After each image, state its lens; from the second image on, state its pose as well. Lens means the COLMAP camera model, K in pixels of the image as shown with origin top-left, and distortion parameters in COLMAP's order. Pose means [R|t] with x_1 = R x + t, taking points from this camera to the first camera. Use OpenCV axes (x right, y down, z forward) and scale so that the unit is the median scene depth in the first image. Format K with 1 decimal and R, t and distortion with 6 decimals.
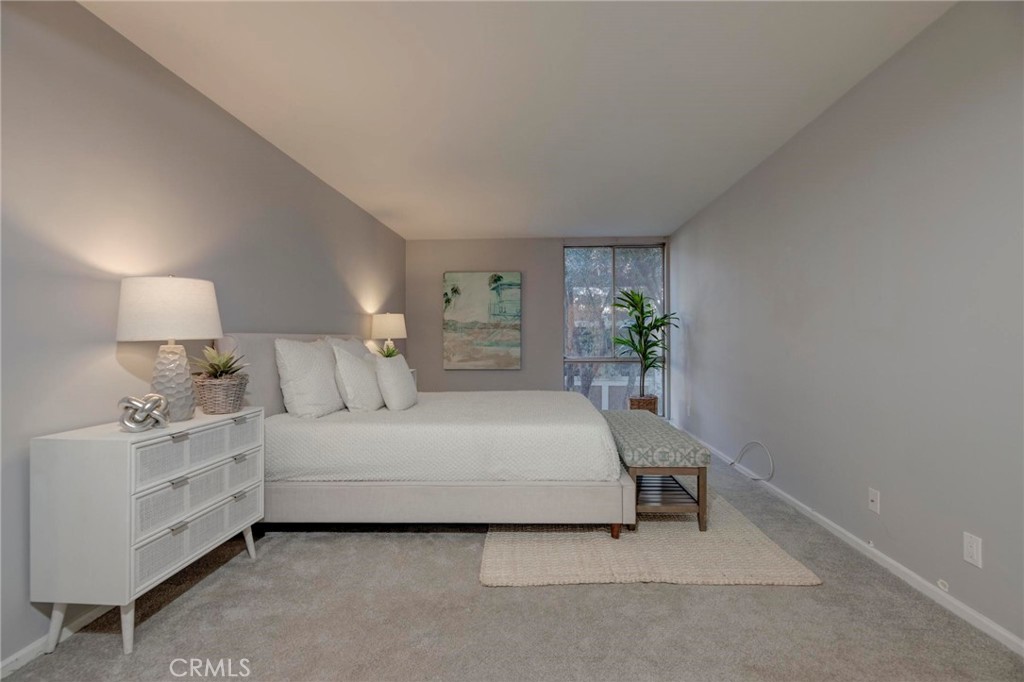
lens RADIAL K [[443.8, 0, 535.0], [0, 443.8, 339.6], [0, 0, 1]] dist [-0.000057, -0.002066]
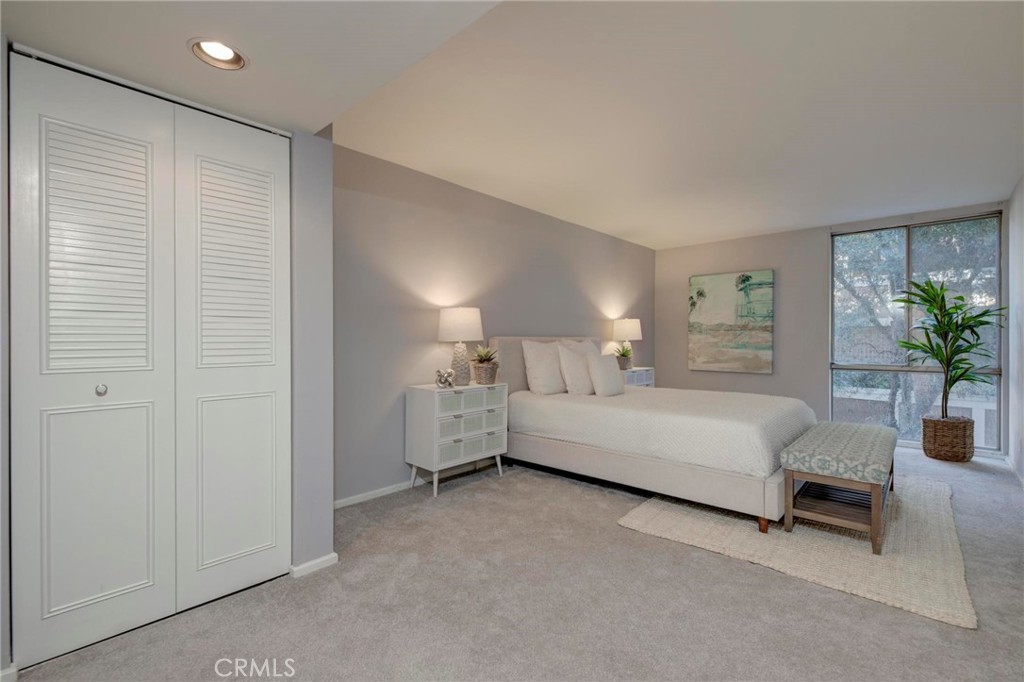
lens RADIAL K [[457.5, 0, 509.0], [0, 457.5, 339.5], [0, 0, 1]] dist [-0.002390, -0.000532]
pose [[0.750976, 0.007021, -0.660292, 0.430507], [-0.007574, 0.999969, 0.002018, -0.007482], [0.660286, 0.003485, 0.751006, -0.209325]]
